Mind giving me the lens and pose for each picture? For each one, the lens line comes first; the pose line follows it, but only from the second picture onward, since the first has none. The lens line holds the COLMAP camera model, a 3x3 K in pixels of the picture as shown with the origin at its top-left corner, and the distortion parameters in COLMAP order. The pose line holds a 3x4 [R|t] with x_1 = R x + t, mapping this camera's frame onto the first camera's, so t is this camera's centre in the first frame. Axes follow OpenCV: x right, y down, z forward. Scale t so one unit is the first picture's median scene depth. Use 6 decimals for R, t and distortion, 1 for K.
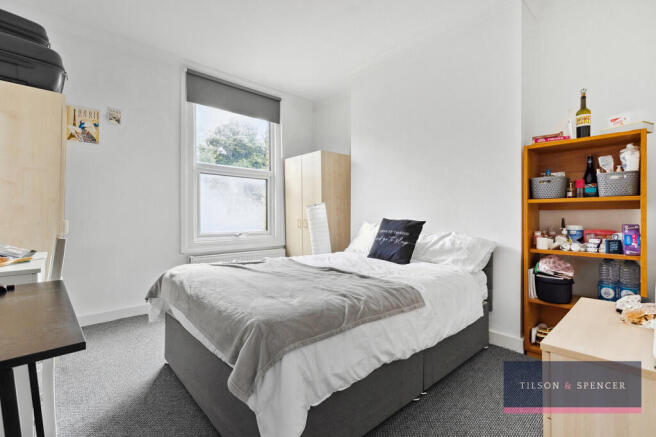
lens RADIAL K [[298.1, 0, 330.0], [0, 298.1, 217.6], [0, 0, 1]] dist [0.005069, 0.000147]
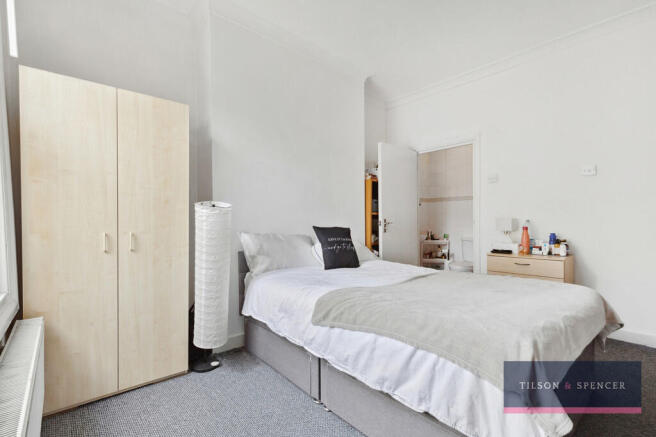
lens RADIAL K [[298.1, 0, 328.0], [0, 298.1, 219.7], [0, 0, 1]] dist [0.005069, 0.000147]
pose [[0.024208, -0.000059, 0.999707, -0.808898], [-0.000833, 1.000000, 0.000079, -0.017527], [-0.999707, -0.000835, 0.024208, 1.028734]]
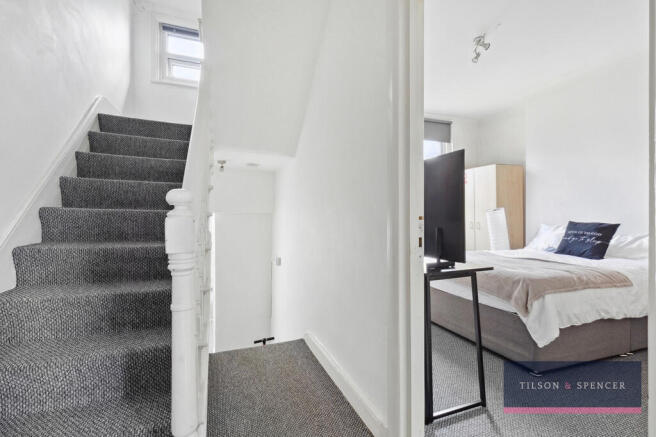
lens RADIAL K [[298.1, 0, 325.3], [0, 298.1, 218.8], [0, 0, 1]] dist [0.005069, 0.000147]
pose [[0.925756, 0.001614, -0.378117, -0.294634], [-0.002735, 0.999993, -0.002426, -0.001691], [0.378110, 0.003280, 0.925755, -0.504886]]
